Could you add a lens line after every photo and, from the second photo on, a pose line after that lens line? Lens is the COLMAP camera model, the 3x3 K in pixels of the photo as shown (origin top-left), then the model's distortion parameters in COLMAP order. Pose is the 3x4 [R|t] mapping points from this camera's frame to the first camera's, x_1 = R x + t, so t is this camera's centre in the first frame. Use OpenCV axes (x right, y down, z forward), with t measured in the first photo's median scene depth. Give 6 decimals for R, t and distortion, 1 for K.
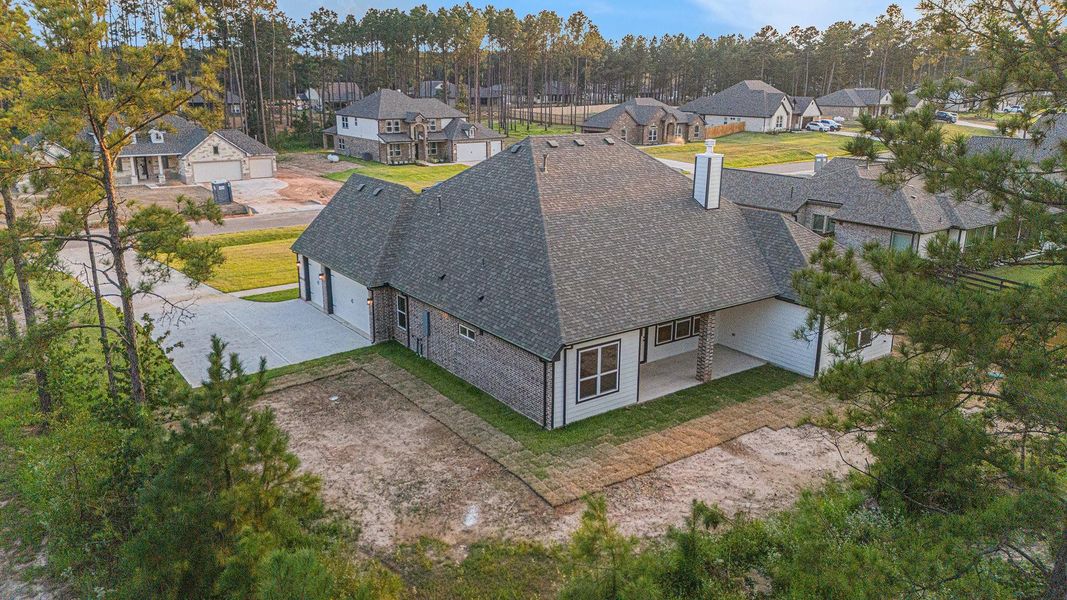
lens RADIAL K [[779.6, 0, 533.5], [0, 779.6, 300.0], [0, 0, 1]] dist [0.094324, -0.109331]
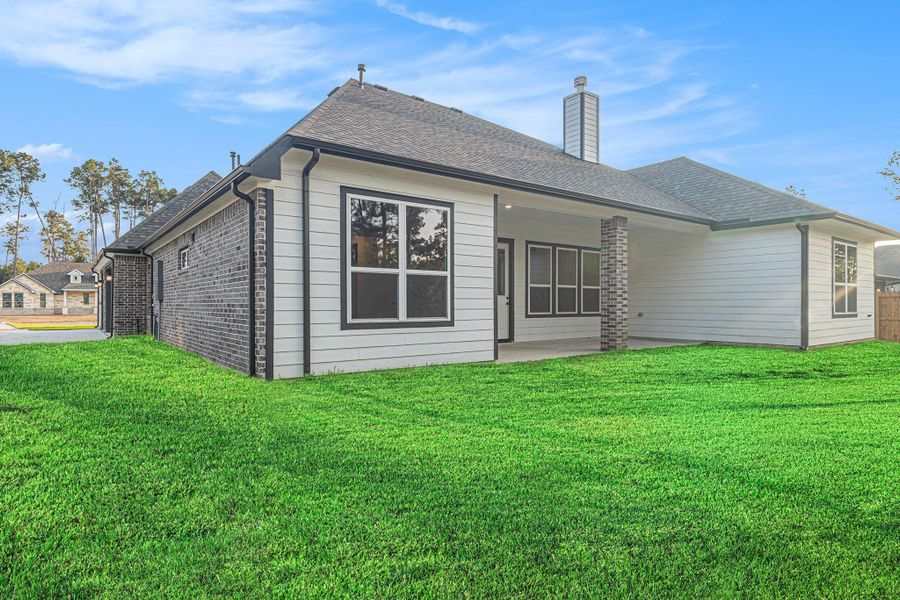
lens RADIAL K [[470.9, 0, 450.6], [0, 470.9, 332.7], [0, 0, 1]] dist [-0.029042, -0.000334]
pose [[0.999915, -0.010216, 0.008075, 0.107921], [0.011997, 0.963865, -0.266121, 0.198762], [-0.005065, 0.266195, 0.963906, 0.749906]]
